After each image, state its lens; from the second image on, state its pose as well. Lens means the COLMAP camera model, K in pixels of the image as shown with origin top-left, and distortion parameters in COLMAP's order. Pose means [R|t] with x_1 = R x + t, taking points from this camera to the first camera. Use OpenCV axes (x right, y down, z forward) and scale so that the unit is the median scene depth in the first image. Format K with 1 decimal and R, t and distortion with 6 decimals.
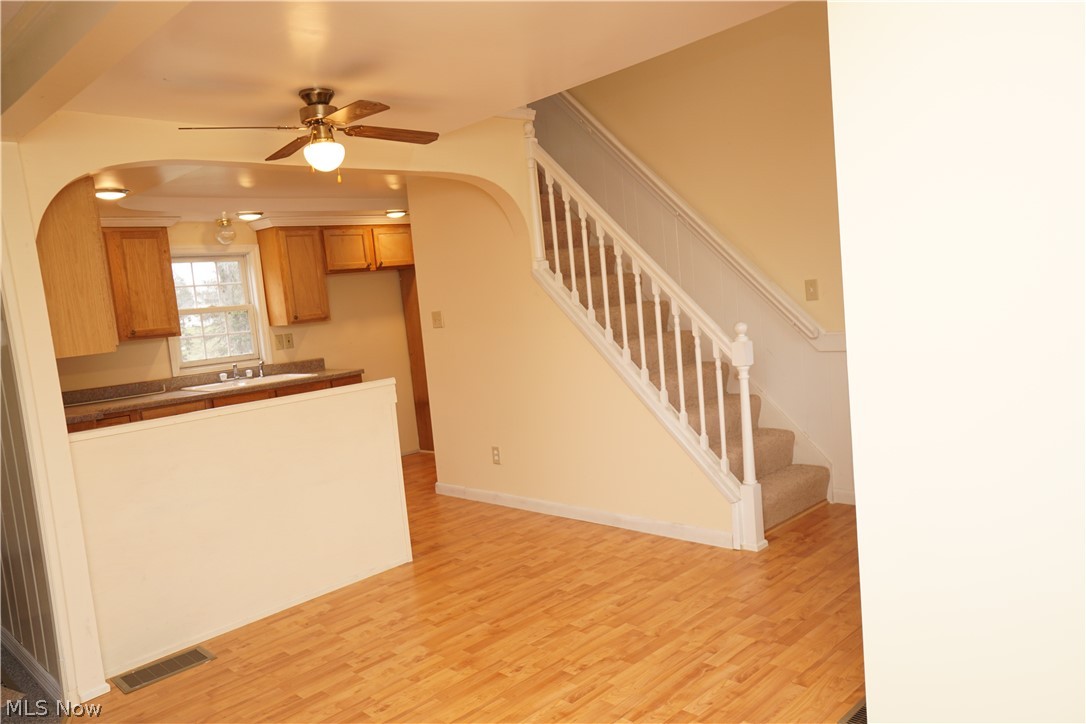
lens RADIAL K [[809.8, 0, 544.2], [0, 809.8, 363.9], [0, 0, 1]] dist [0.014420, 0.005123]
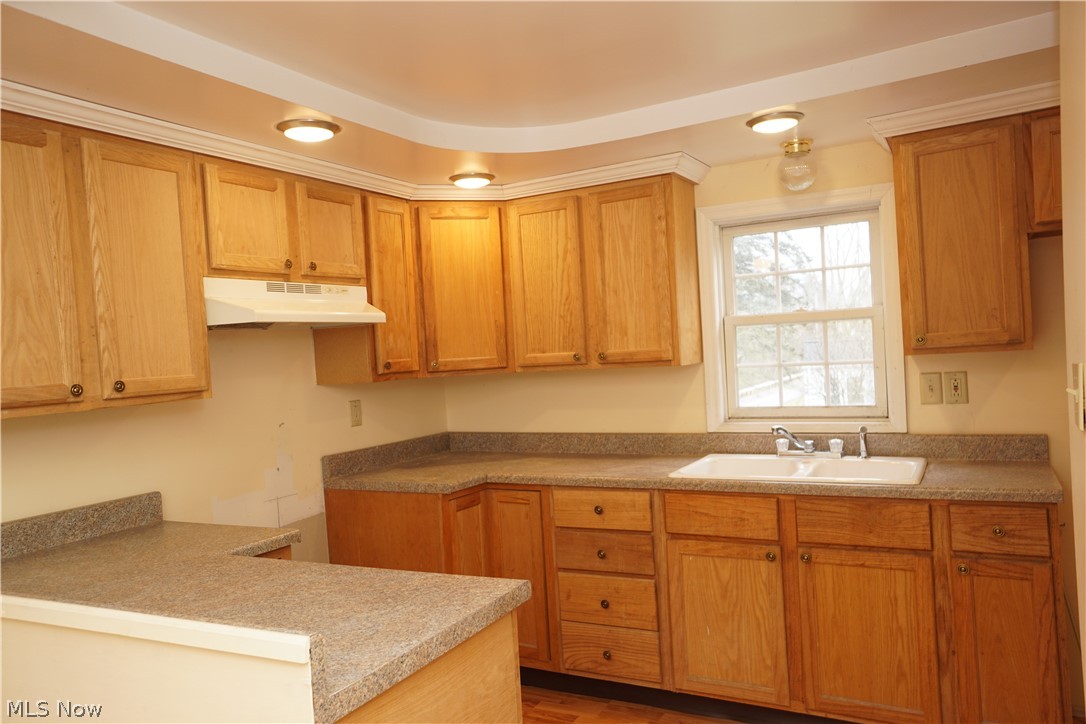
lens RADIAL K [[809.8, 0, 543.2], [0, 809.8, 366.6], [0, 0, 1]] dist [0.014420, 0.005123]
pose [[0.282284, 0.090525, -0.955050, 0.066416], [-0.054063, 0.995457, 0.078375, -0.073949], [0.957806, 0.029509, 0.285895, 0.759351]]
